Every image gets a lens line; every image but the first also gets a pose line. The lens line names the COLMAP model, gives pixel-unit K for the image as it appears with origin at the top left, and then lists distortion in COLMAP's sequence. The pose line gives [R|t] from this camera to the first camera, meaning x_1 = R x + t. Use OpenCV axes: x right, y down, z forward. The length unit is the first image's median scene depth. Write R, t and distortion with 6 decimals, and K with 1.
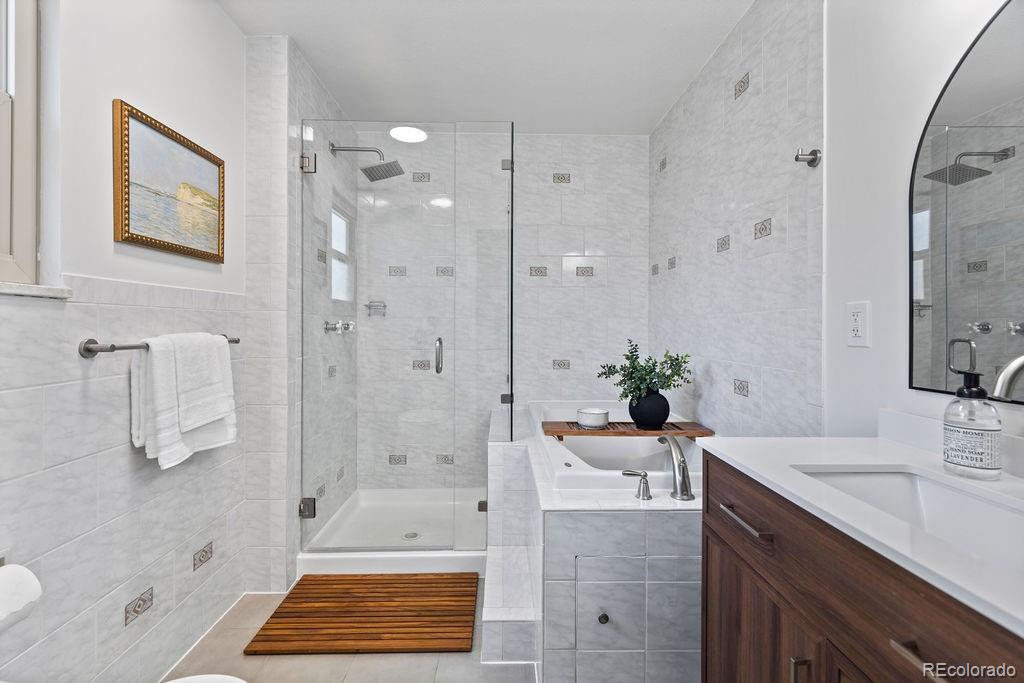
lens RADIAL K [[465.7, 0, 511.0], [0, 465.7, 329.6], [0, 0, 1]] dist [0.010571, -0.000525]
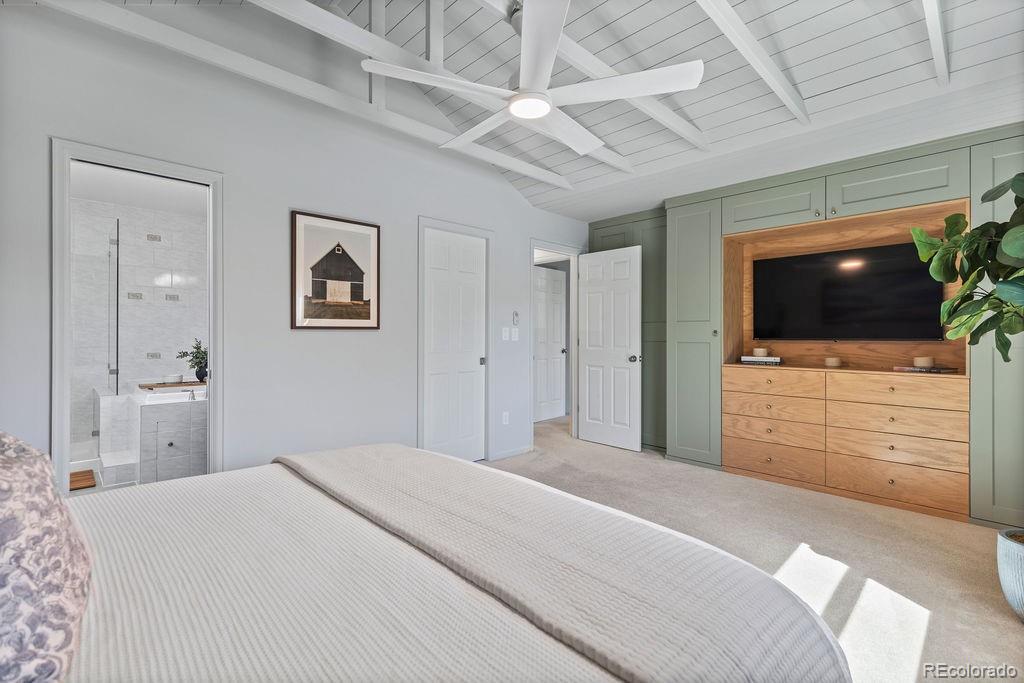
lens RADIAL K [[465.7, 0, 511.0], [0, 465.7, 329.6], [0, 0, 1]] dist [0.010571, -0.000525]
pose [[0.733296, 0.002636, 0.679905, -0.115996], [0.004844, 0.999947, -0.009102, 0.008507], [-0.679893, 0.009968, 0.733244, -1.368843]]
